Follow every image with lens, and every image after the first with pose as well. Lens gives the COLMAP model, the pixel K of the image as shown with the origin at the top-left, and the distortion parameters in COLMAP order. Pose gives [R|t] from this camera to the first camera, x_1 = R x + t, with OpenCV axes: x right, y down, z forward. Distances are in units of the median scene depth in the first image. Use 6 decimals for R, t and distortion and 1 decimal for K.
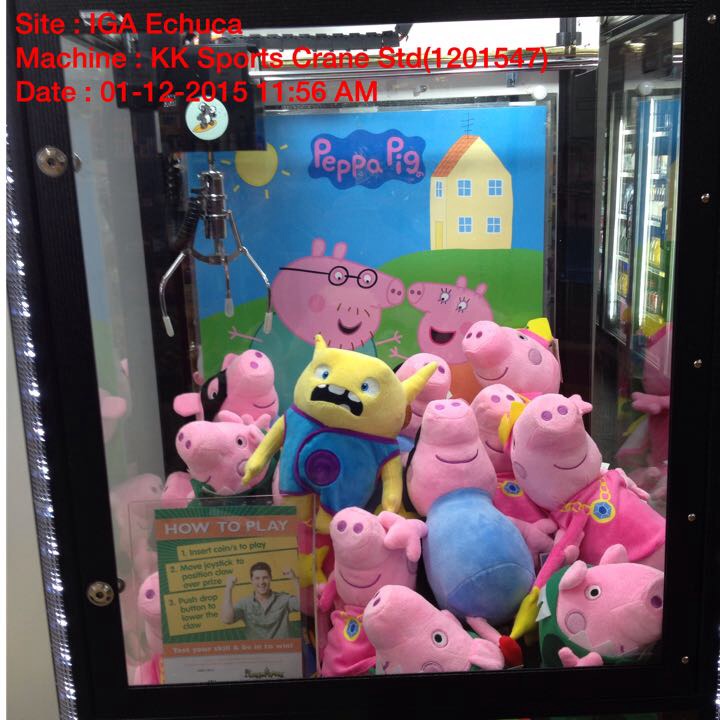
lens RADIAL K [[883.9, 0, 360.0], [0, 883.9, 360.0], [0, 0, 1]] dist [0.197304, -0.525746]
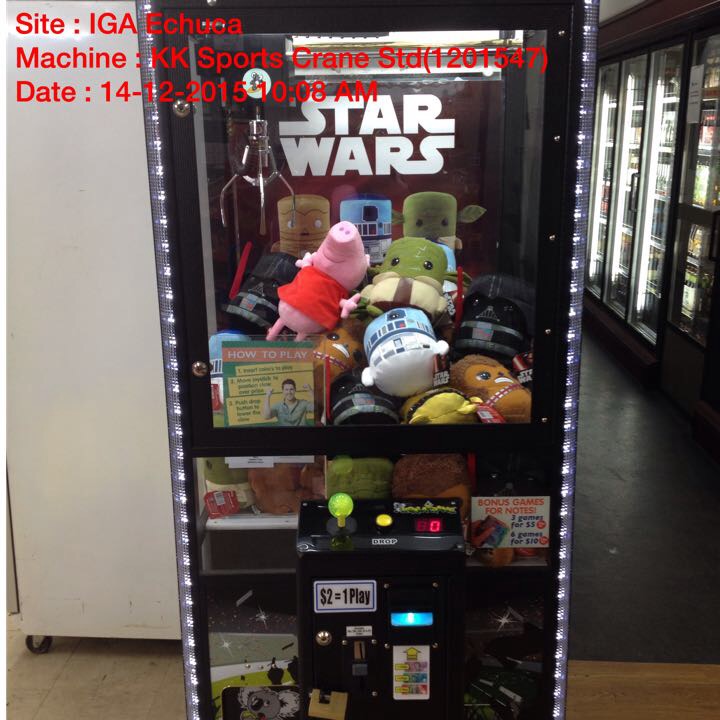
lens RADIAL K [[883.9, 0, 360.0], [0, 883.9, 360.0], [0, 0, 1]] dist [0.197304, -0.525746]
pose [[0.999652, 0.026282, 0.002185, 0.005713], [-0.026344, 0.999018, 0.035610, 0.115607], [-0.001247, -0.035655, 0.999363, -0.444653]]
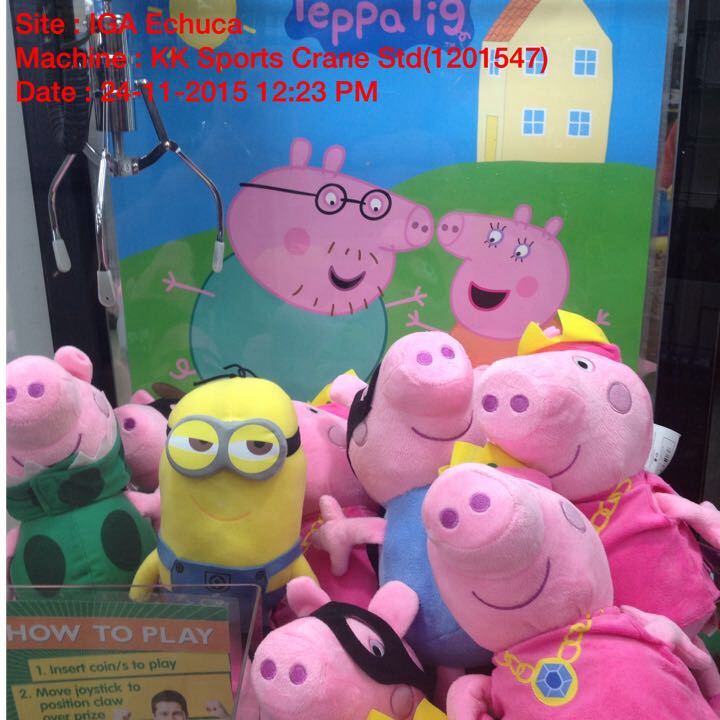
lens RADIAL K [[883.9, 0, 360.0], [0, 883.9, 360.0], [0, 0, 1]] dist [0.197304, -0.525746]
pose [[0.998871, 0.034349, -0.032830, 0.023340], [-0.030935, 0.994568, 0.099385, -0.046263], [0.036066, -0.098257, 0.994507, 0.367306]]
